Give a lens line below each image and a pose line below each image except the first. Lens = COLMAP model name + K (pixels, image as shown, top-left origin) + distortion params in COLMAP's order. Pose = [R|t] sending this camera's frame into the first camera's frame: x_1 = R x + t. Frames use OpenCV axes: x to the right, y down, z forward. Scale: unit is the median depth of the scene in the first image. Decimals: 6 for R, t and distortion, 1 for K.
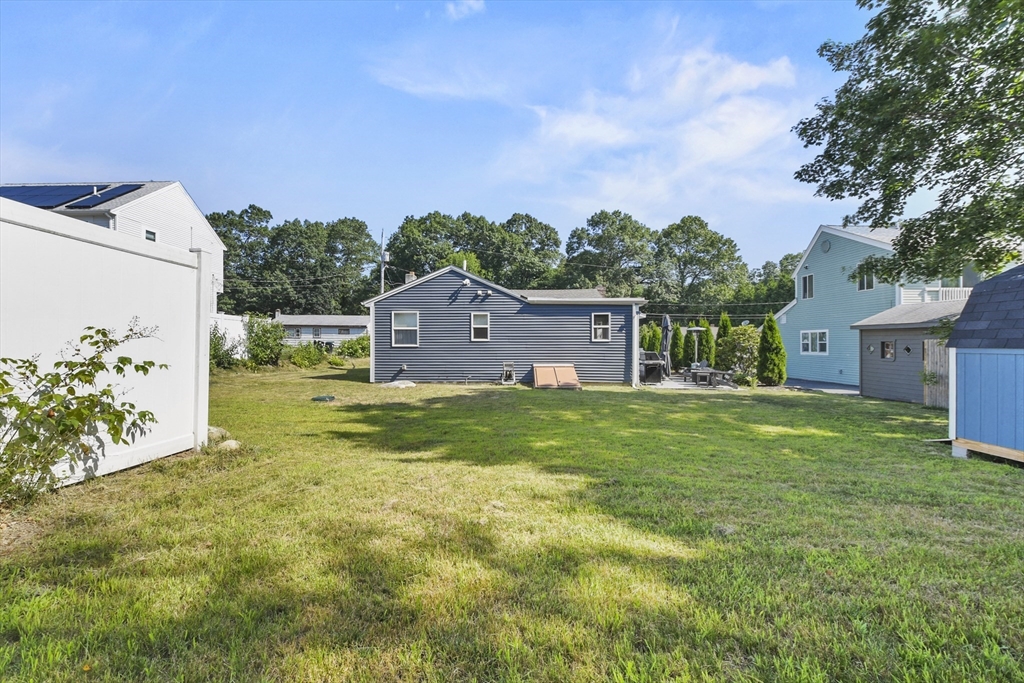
lens RADIAL K [[453.1, 0, 512.0], [0, 453.1, 341.5], [0, 0, 1]] dist [0.044450, -0.034147]
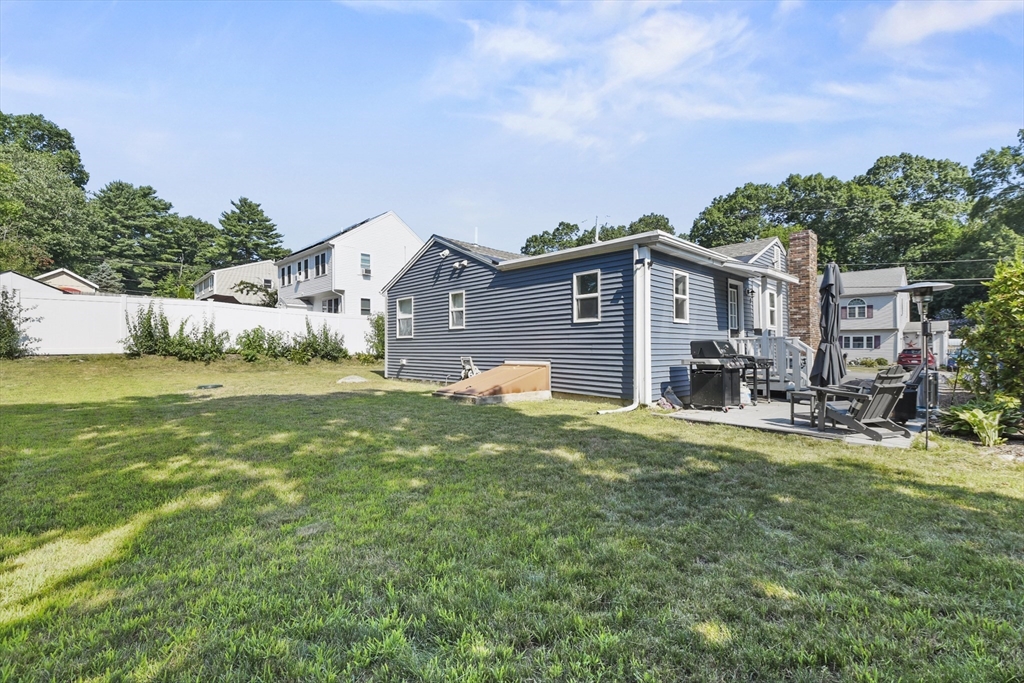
lens RADIAL K [[453.1, 0, 512.0], [0, 453.1, 341.5], [0, 0, 1]] dist [0.044450, -0.034147]
pose [[0.706046, -0.014827, -0.708011, 0.132118], [0.007440, 0.999881, -0.013521, 0.007606], [0.708127, 0.004279, 0.706072, 0.133854]]
